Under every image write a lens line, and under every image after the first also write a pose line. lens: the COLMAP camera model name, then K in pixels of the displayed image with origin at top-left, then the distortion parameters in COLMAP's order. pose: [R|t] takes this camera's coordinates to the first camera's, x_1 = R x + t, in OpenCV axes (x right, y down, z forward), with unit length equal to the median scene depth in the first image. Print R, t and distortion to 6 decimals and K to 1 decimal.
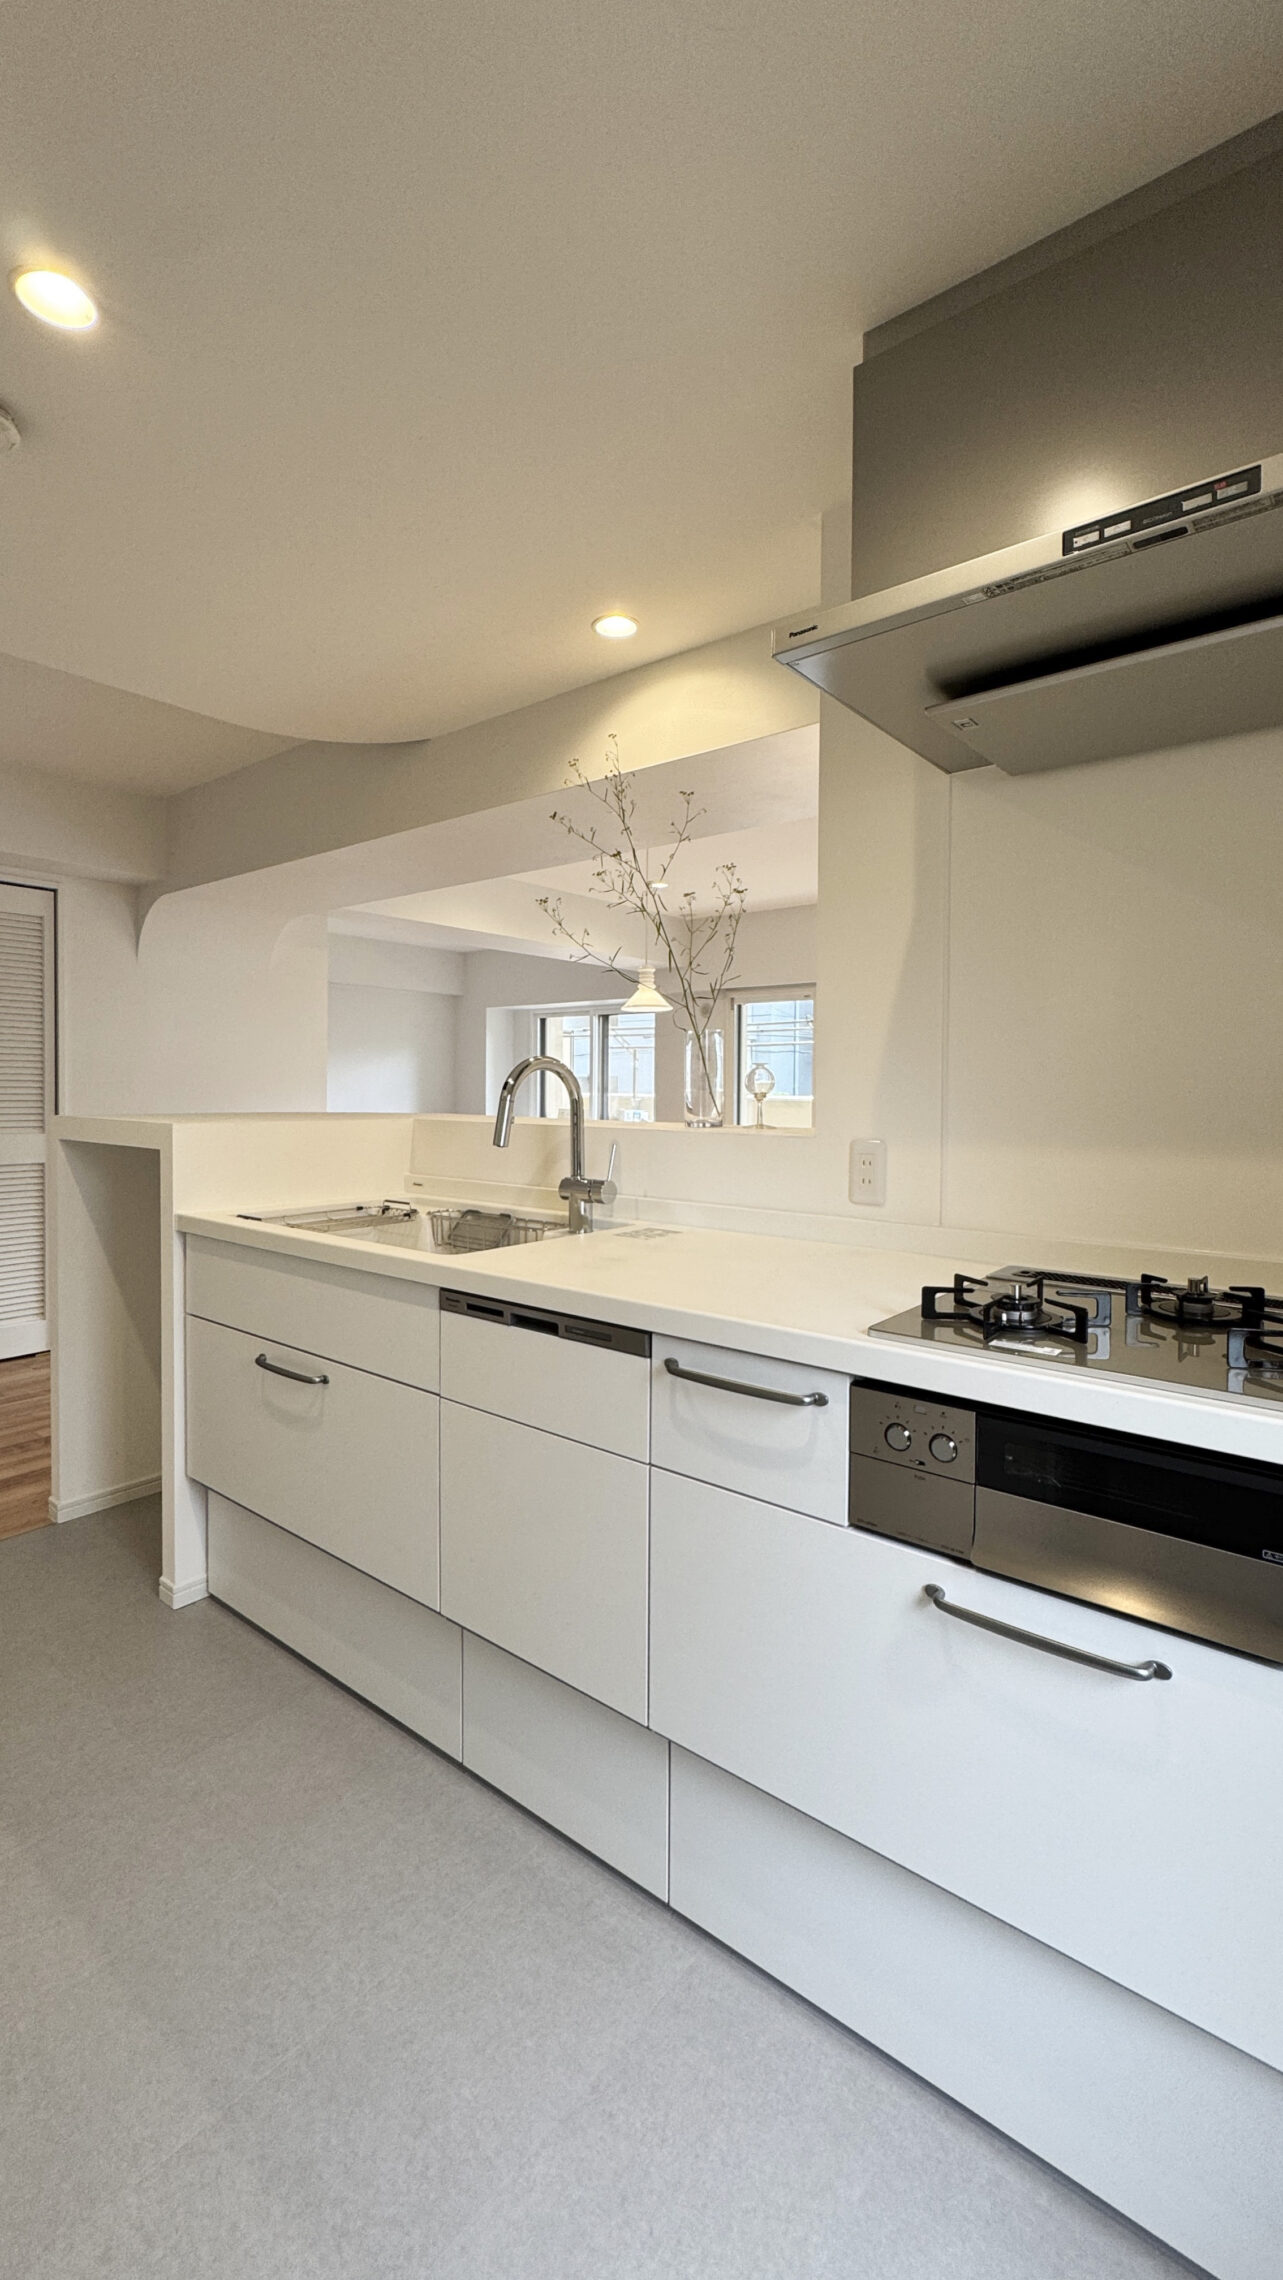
lens RADIAL K [[939.2, 0, 628.1], [0, 939.2, 1132.4], [0, 0, 1]] dist [0.011392, 0.000350]
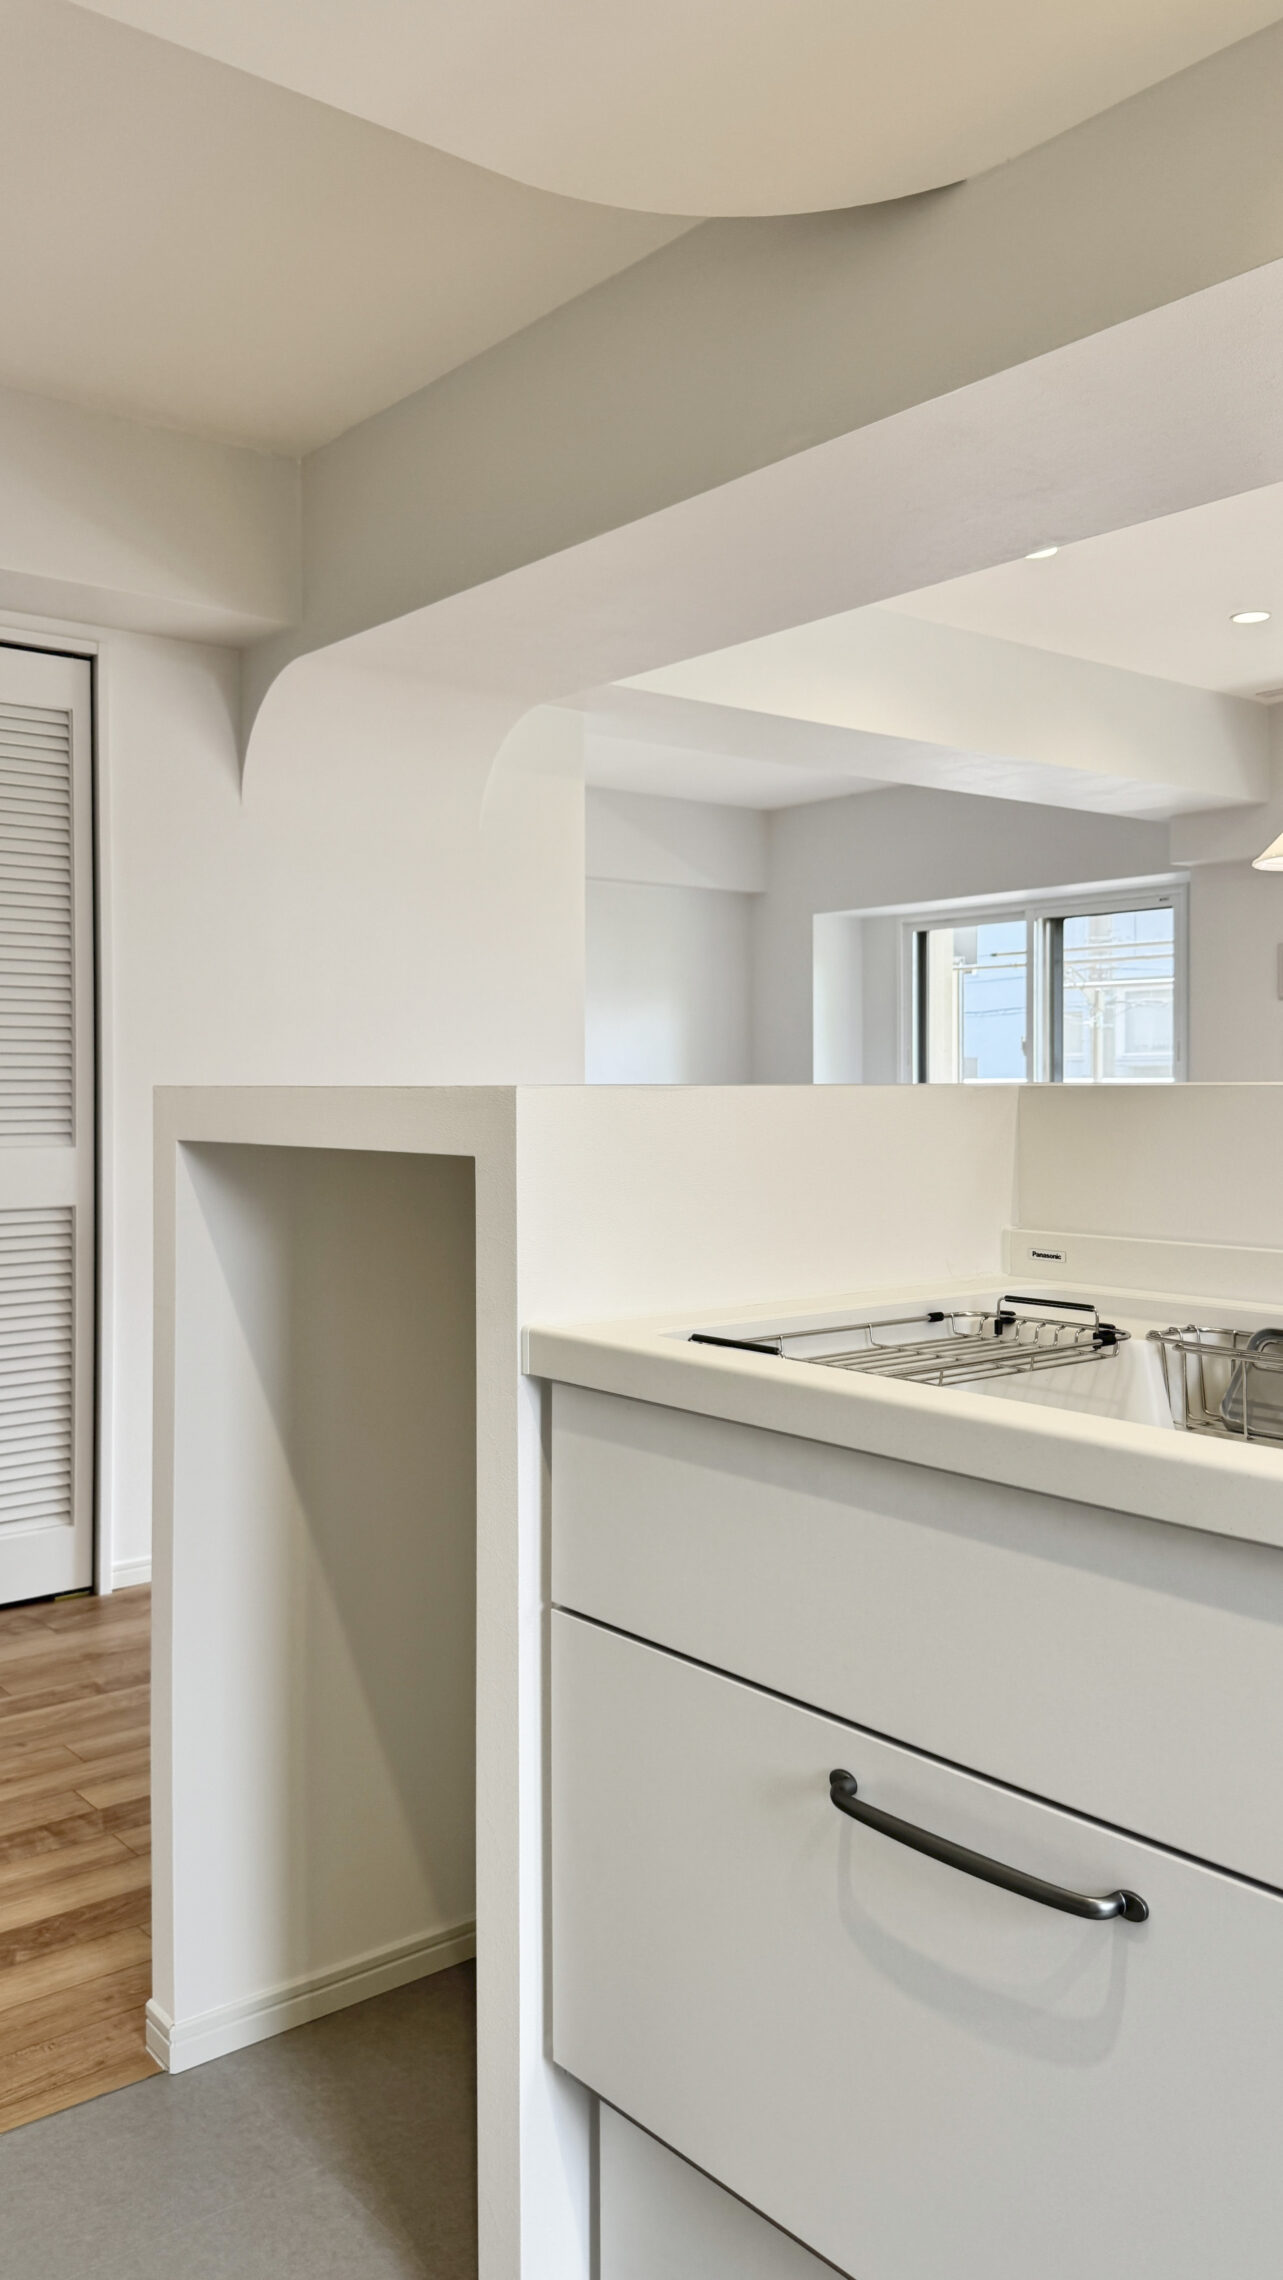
lens RADIAL K [[1673.1, 0, 647.9], [0, 1673.1, 1137.5], [0, 0, 1]] dist [0.038970, -0.037002]
pose [[0.982970, -0.005655, -0.183677, -0.257137], [0.002534, 0.999848, -0.017223, 0.019205], [0.183747, 0.016464, 0.982836, 0.304322]]
